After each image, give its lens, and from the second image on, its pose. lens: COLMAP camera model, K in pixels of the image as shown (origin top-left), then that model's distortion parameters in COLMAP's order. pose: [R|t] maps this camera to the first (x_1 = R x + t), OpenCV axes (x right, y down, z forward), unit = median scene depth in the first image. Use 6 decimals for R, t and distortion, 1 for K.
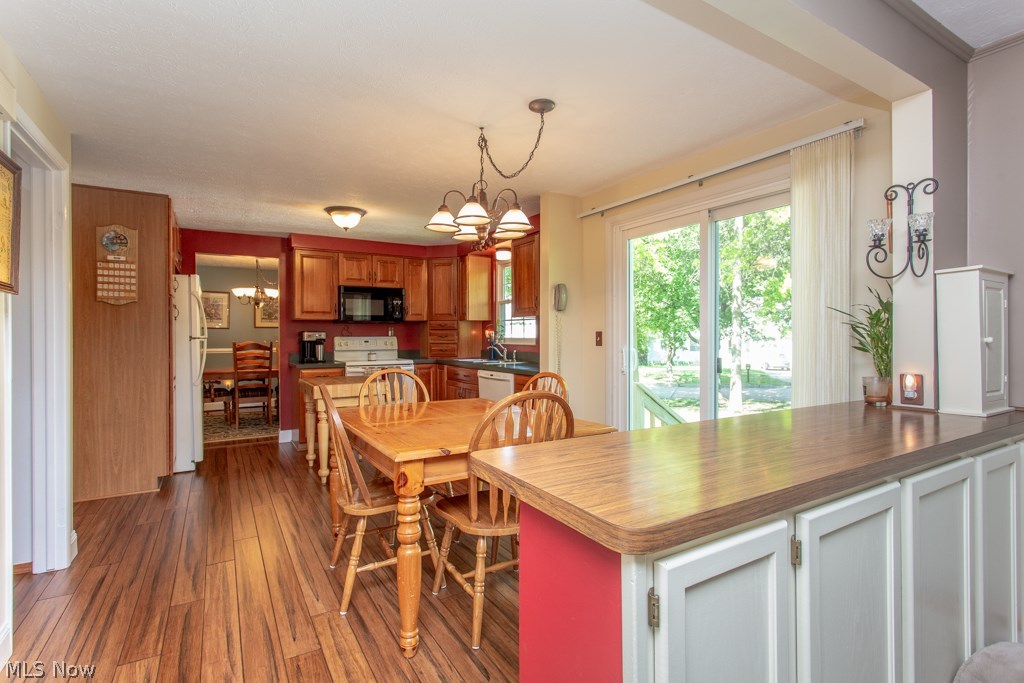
lens RADIAL K [[497.6, 0, 511.1], [0, 497.6, 339.8], [0, 0, 1]] dist [-0.001539, 0.001340]
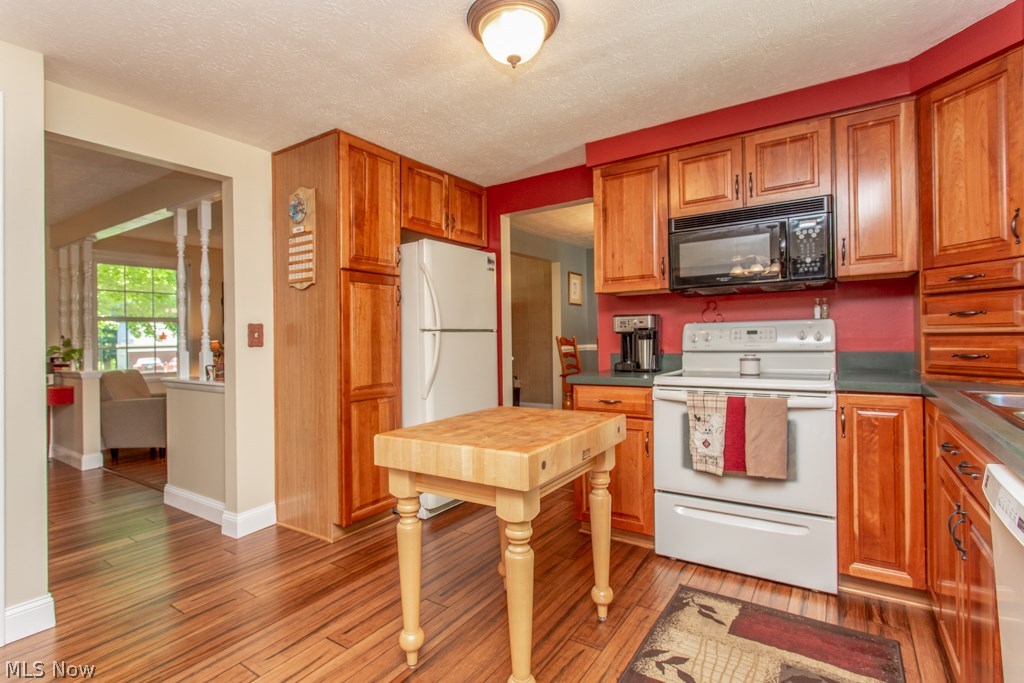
lens RADIAL K [[497.6, 0, 505.8], [0, 497.6, 333.4], [0, 0, 1]] dist [-0.001539, 0.001340]
pose [[0.409407, -0.013330, -0.912254, 0.054358], [0.010670, 0.999895, -0.009822, 0.010306], [0.912289, -0.005712, 0.409507, 0.959487]]
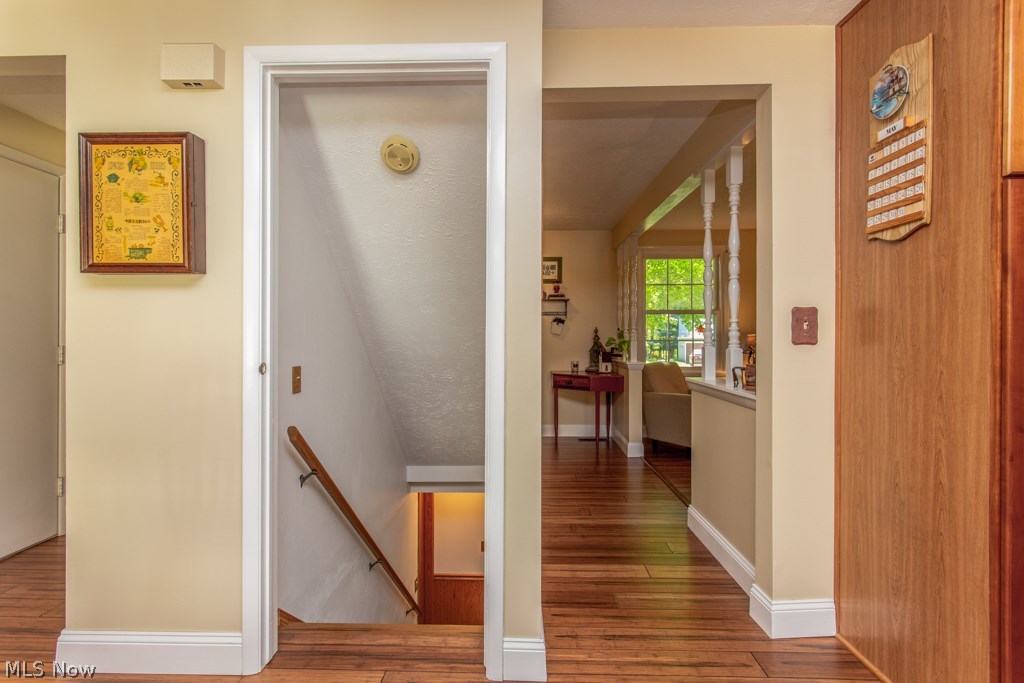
lens RADIAL K [[497.6, 0, 508.4], [0, 497.6, 337.6], [0, 0, 1]] dist [-0.001539, 0.001340]
pose [[-0.540445, 0.003119, -0.841373, -0.254434], [-0.003567, 0.999976, 0.005998, 0.011097], [0.841372, 0.006243, -0.540421, 0.939842]]
